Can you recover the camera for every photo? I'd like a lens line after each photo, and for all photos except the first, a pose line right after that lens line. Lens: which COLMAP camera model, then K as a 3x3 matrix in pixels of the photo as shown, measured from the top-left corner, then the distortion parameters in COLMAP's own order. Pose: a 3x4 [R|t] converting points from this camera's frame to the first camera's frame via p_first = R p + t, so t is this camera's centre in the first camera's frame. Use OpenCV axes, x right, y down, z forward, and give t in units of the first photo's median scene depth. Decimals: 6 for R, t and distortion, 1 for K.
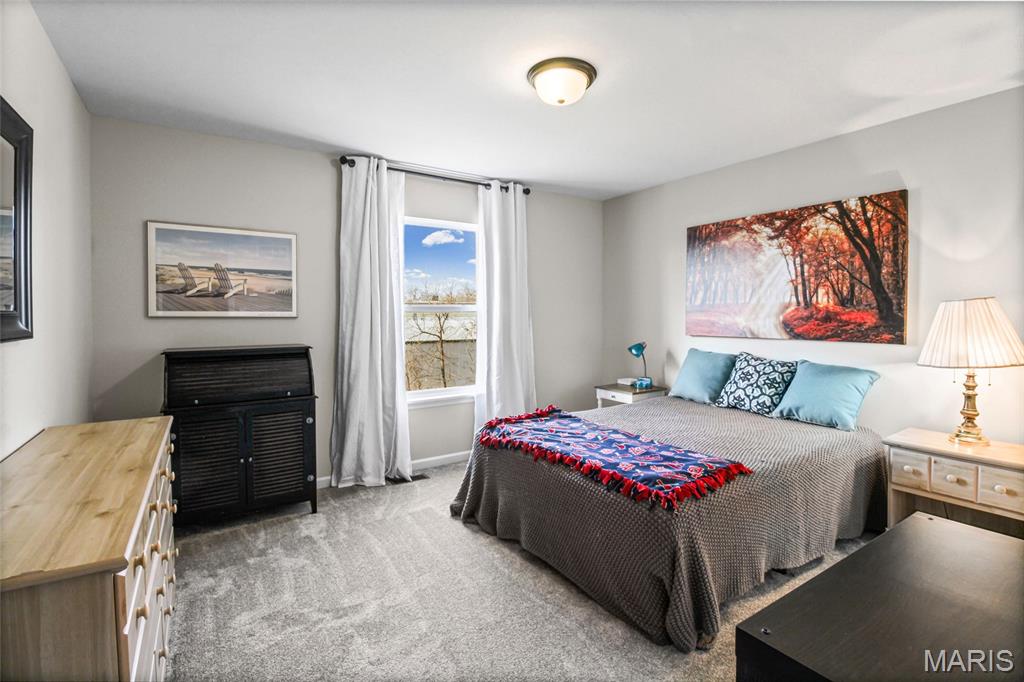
lens RADIAL K [[478.3, 0, 517.8], [0, 478.3, 311.2], [0, 0, 1]] dist [-0.000551, -0.011992]
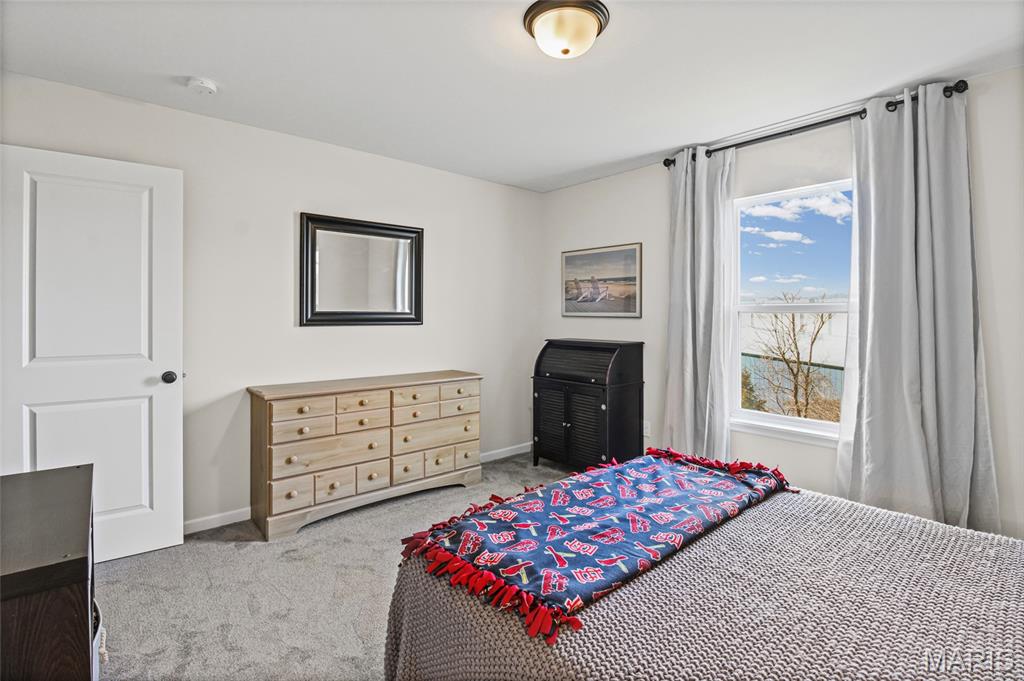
lens RADIAL K [[478.3, 0, 517.8], [0, 478.3, 310.7], [0, 0, 1]] dist [-0.000551, -0.011992]
pose [[0.131815, -0.000152, -0.991274, 0.611564], [0.004626, 0.999989, 0.000461, -0.005586], [0.991264, -0.004646, 0.131814, 0.572152]]
